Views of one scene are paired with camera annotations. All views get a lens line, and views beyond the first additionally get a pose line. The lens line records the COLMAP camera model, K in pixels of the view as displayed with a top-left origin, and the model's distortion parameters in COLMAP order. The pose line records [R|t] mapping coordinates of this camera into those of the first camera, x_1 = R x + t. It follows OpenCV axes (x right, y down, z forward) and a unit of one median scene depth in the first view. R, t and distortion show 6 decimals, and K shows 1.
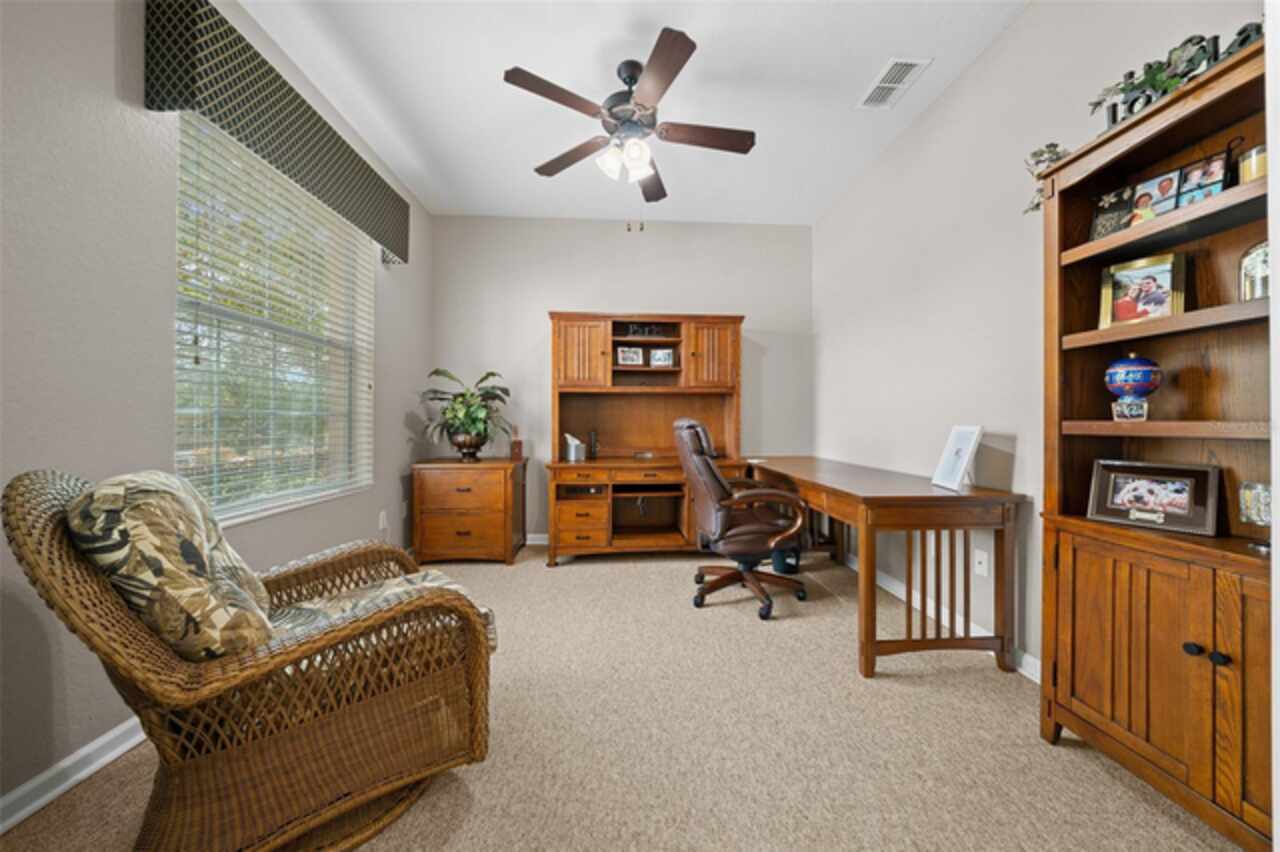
lens RADIAL K [[445.6, 0, 640.0], [0, 445.6, 426.0], [0, 0, 1]] dist [0.000803, 0.000144]
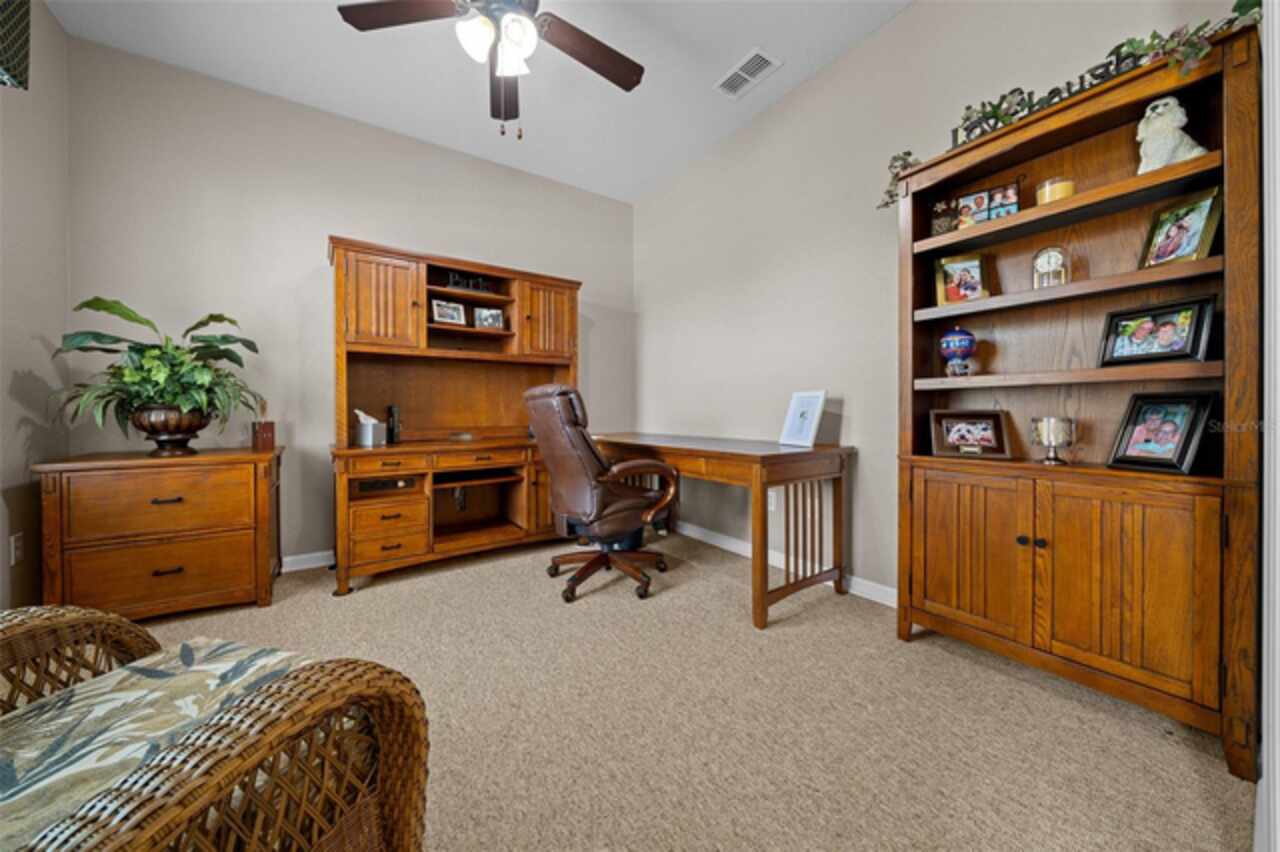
lens RADIAL K [[441.3, 0, 634.0], [0, 441.3, 419.4], [0, 0, 1]] dist [-0.002640, -0.000085]
pose [[0.857345, -0.015845, 0.514499, -0.207596], [0.013425, 0.999874, 0.008422, 0.046747], [-0.514568, -0.000313, 0.857450, 0.206288]]
